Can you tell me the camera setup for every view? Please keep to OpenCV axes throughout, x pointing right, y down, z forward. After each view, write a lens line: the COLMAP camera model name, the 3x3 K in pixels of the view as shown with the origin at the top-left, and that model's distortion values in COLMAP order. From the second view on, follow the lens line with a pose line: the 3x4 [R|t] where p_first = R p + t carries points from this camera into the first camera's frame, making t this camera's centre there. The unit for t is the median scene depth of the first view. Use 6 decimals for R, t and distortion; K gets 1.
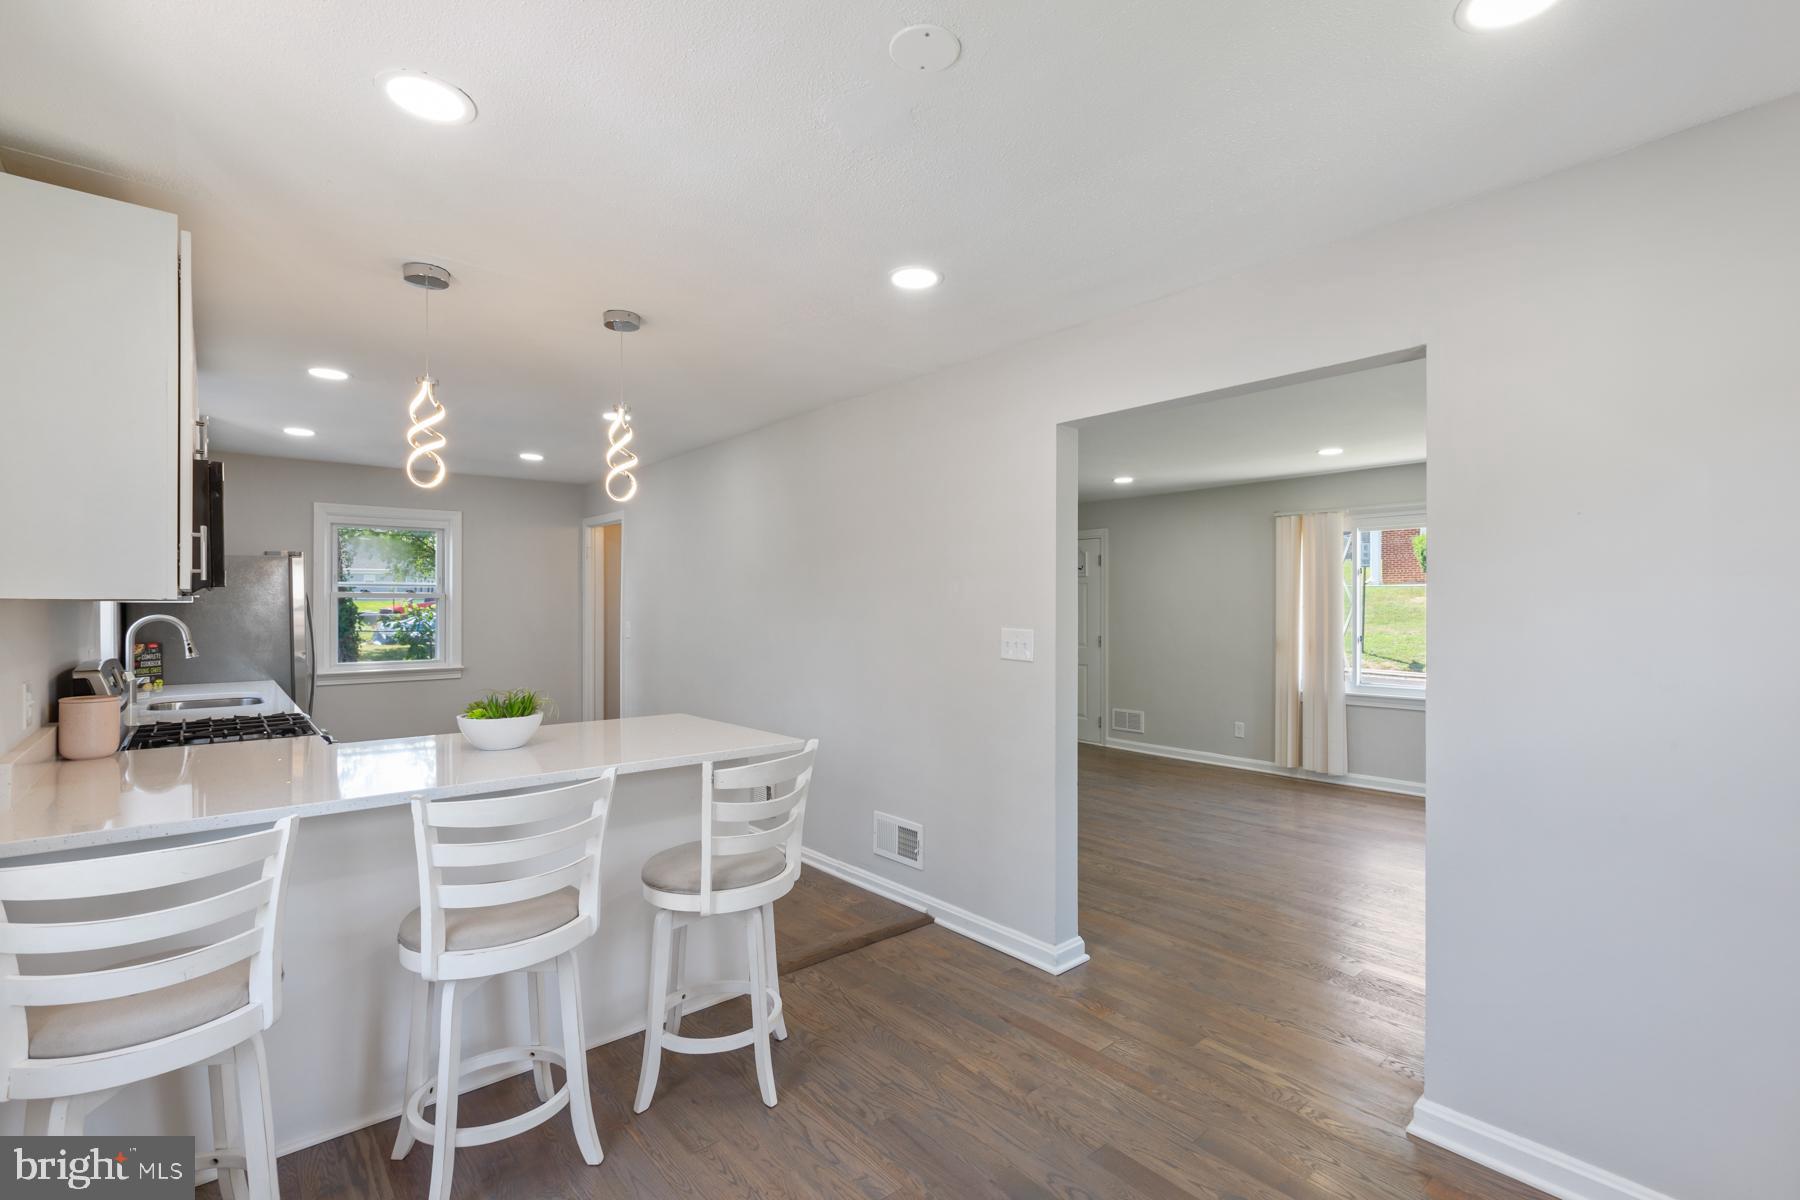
lens RADIAL K [[824.5, 0, 910.1], [0, 824.5, 596.6], [0, 0, 1]] dist [0.000951, -0.000022]
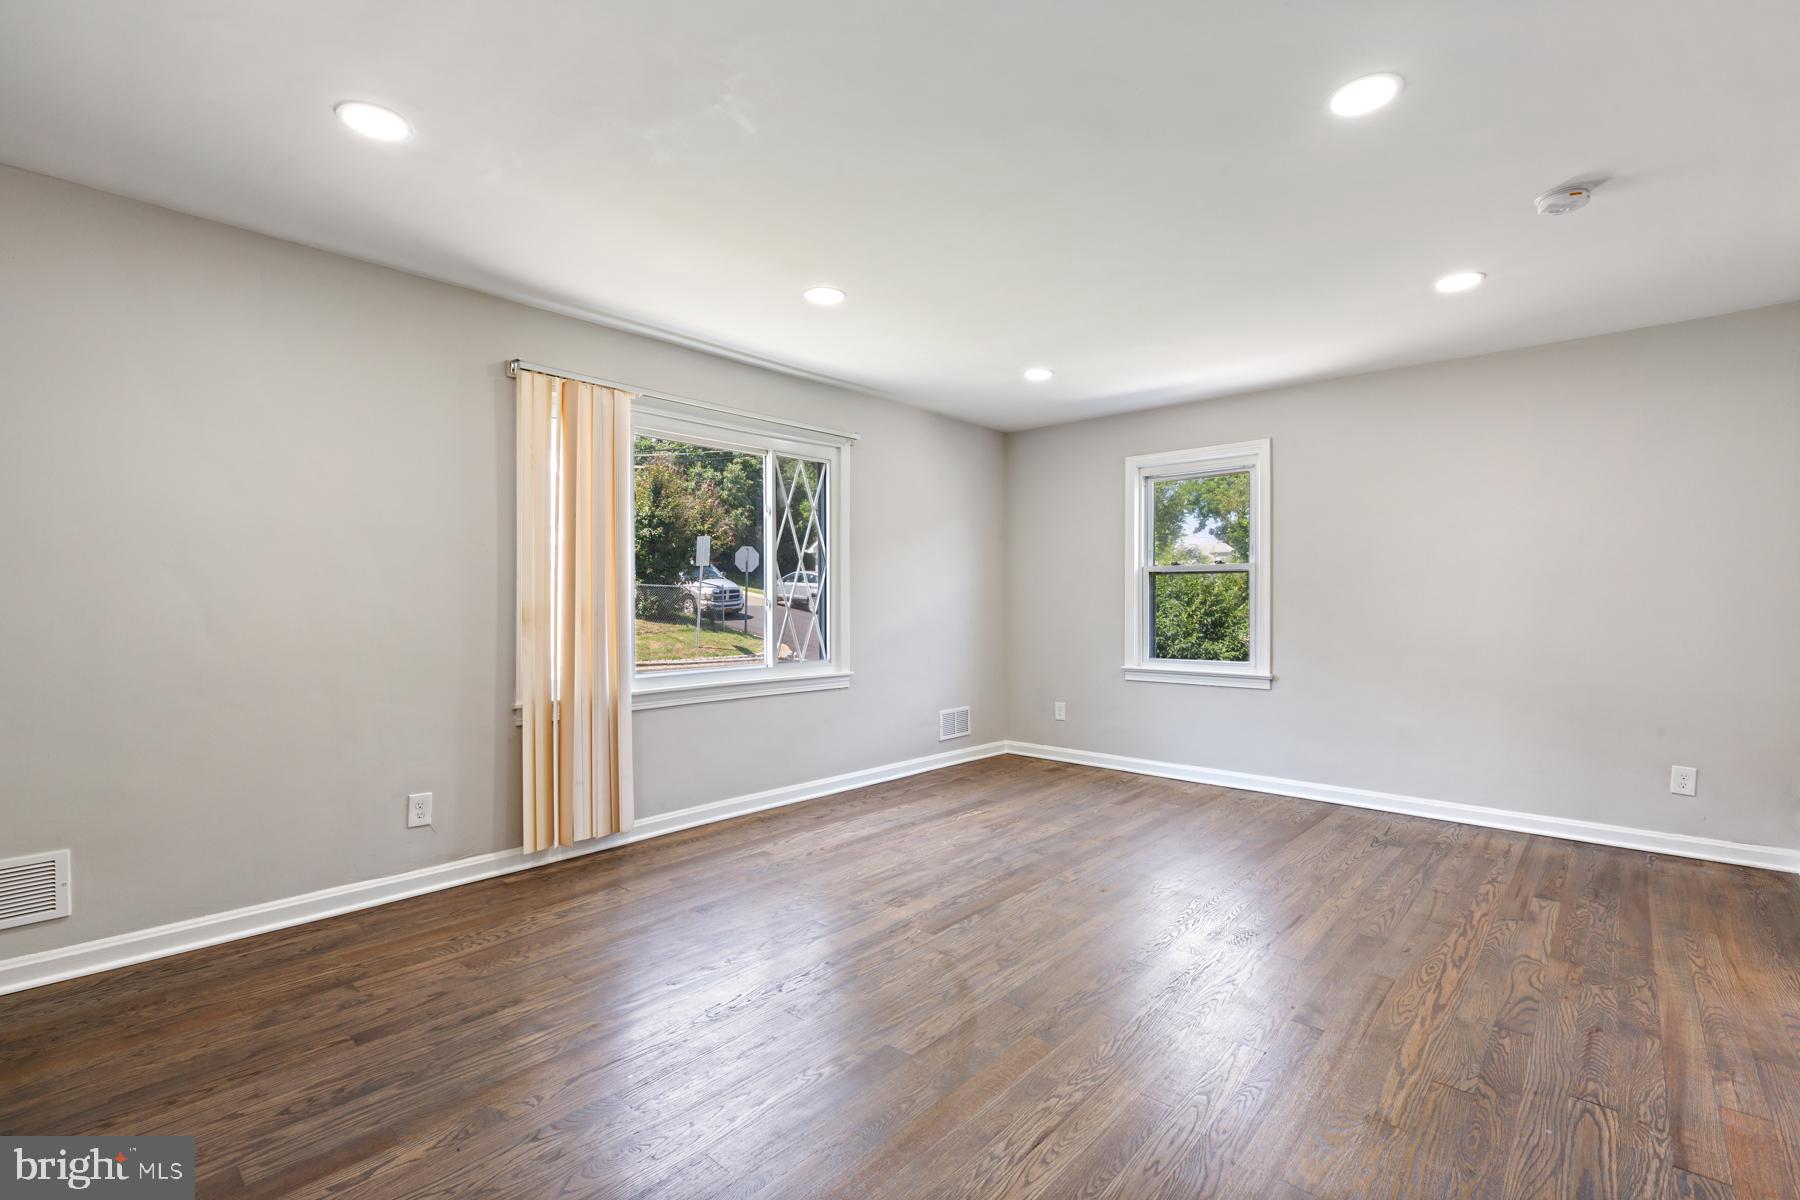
lens RADIAL K [[816.0, 0, 899.5], [0, 816.0, 602.9], [0, 0, 1]] dist [-0.001041, -0.000293]
pose [[-0.134984, -0.001050, 0.990847, -0.086439], [-0.009628, 0.999954, -0.000252, 0.047744], [-0.990801, -0.009574, -0.134988, 0.851615]]
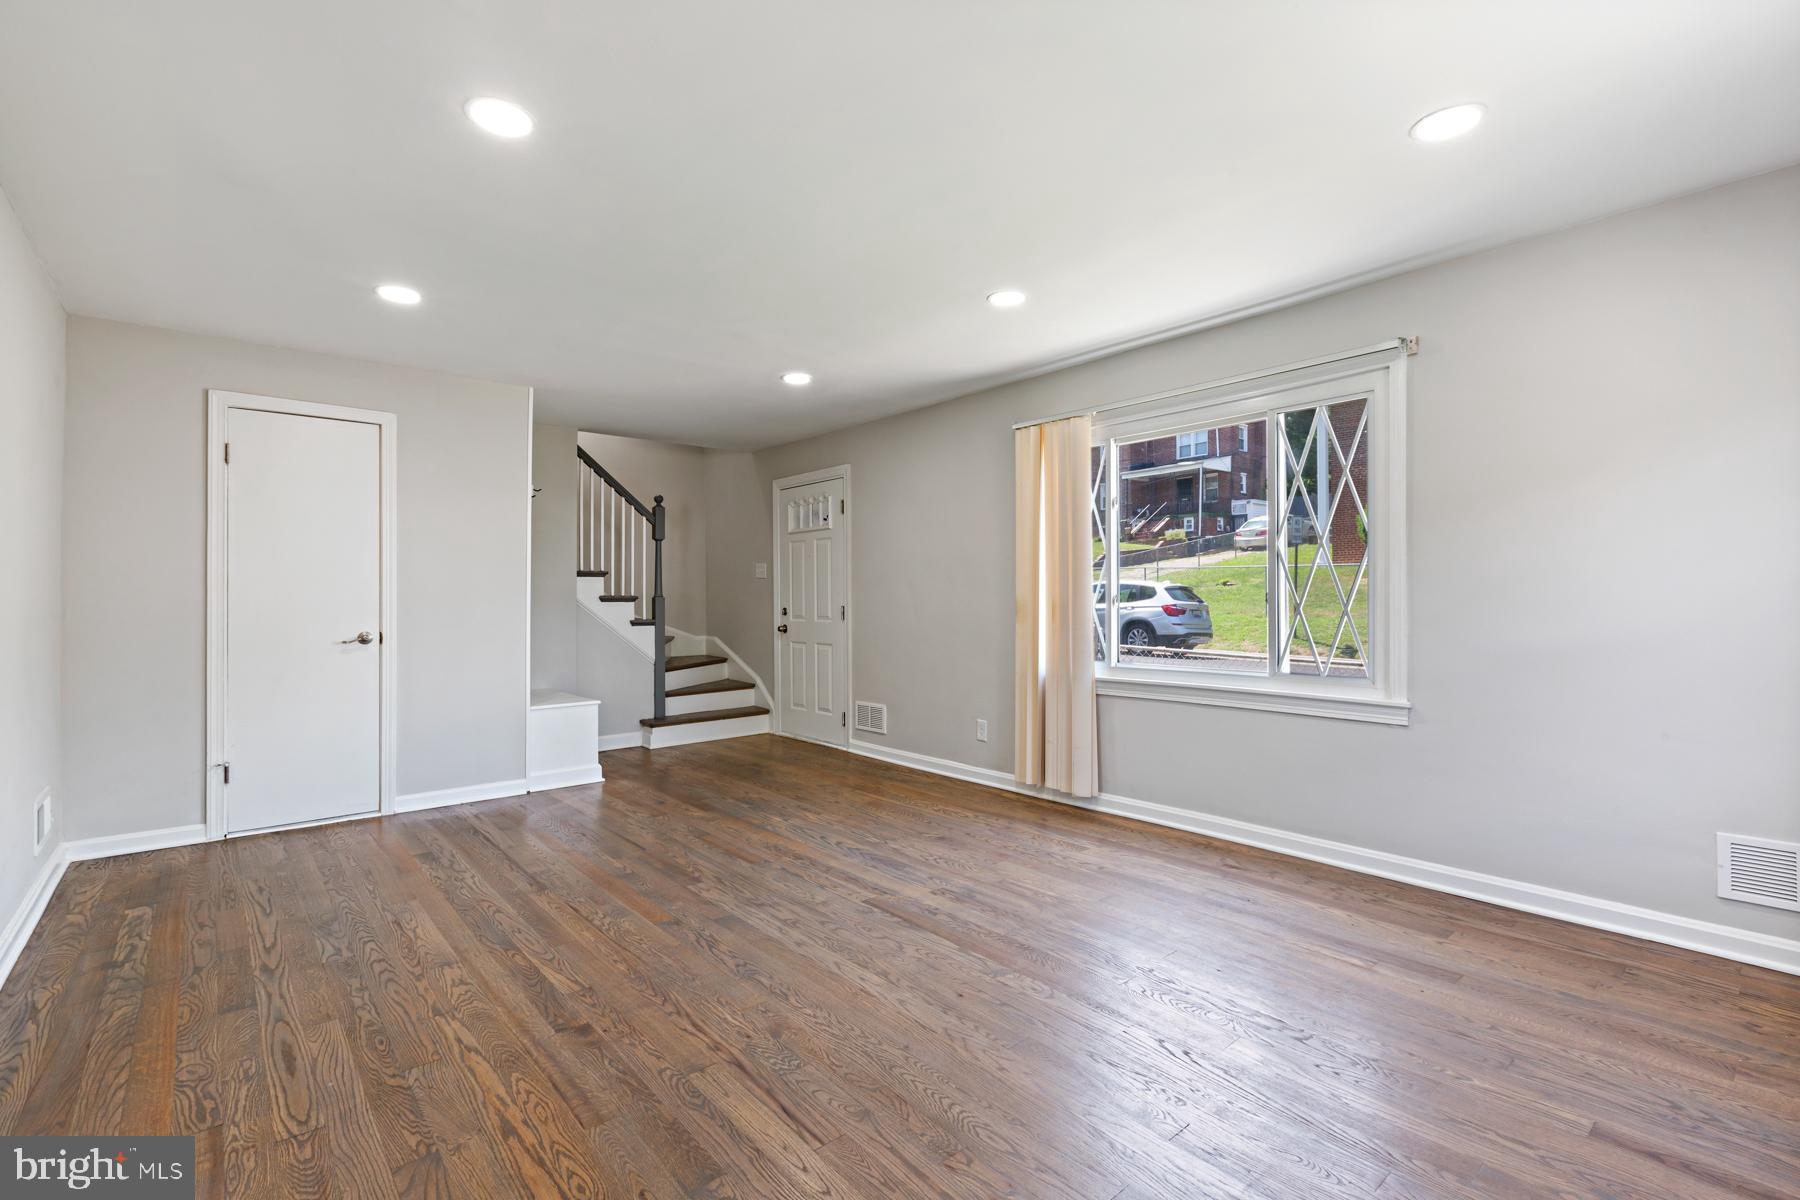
lens RADIAL K [[812.4, 0, 901.7], [0, 812.4, 597.0], [0, 0, 1]] dist [0.003281, 0.000021]
pose [[0.999979, -0.005553, -0.003356, 0.356868], [0.005576, 0.999962, 0.006752, 0.043049], [0.003318, -0.006771, 0.999972, 0.311617]]
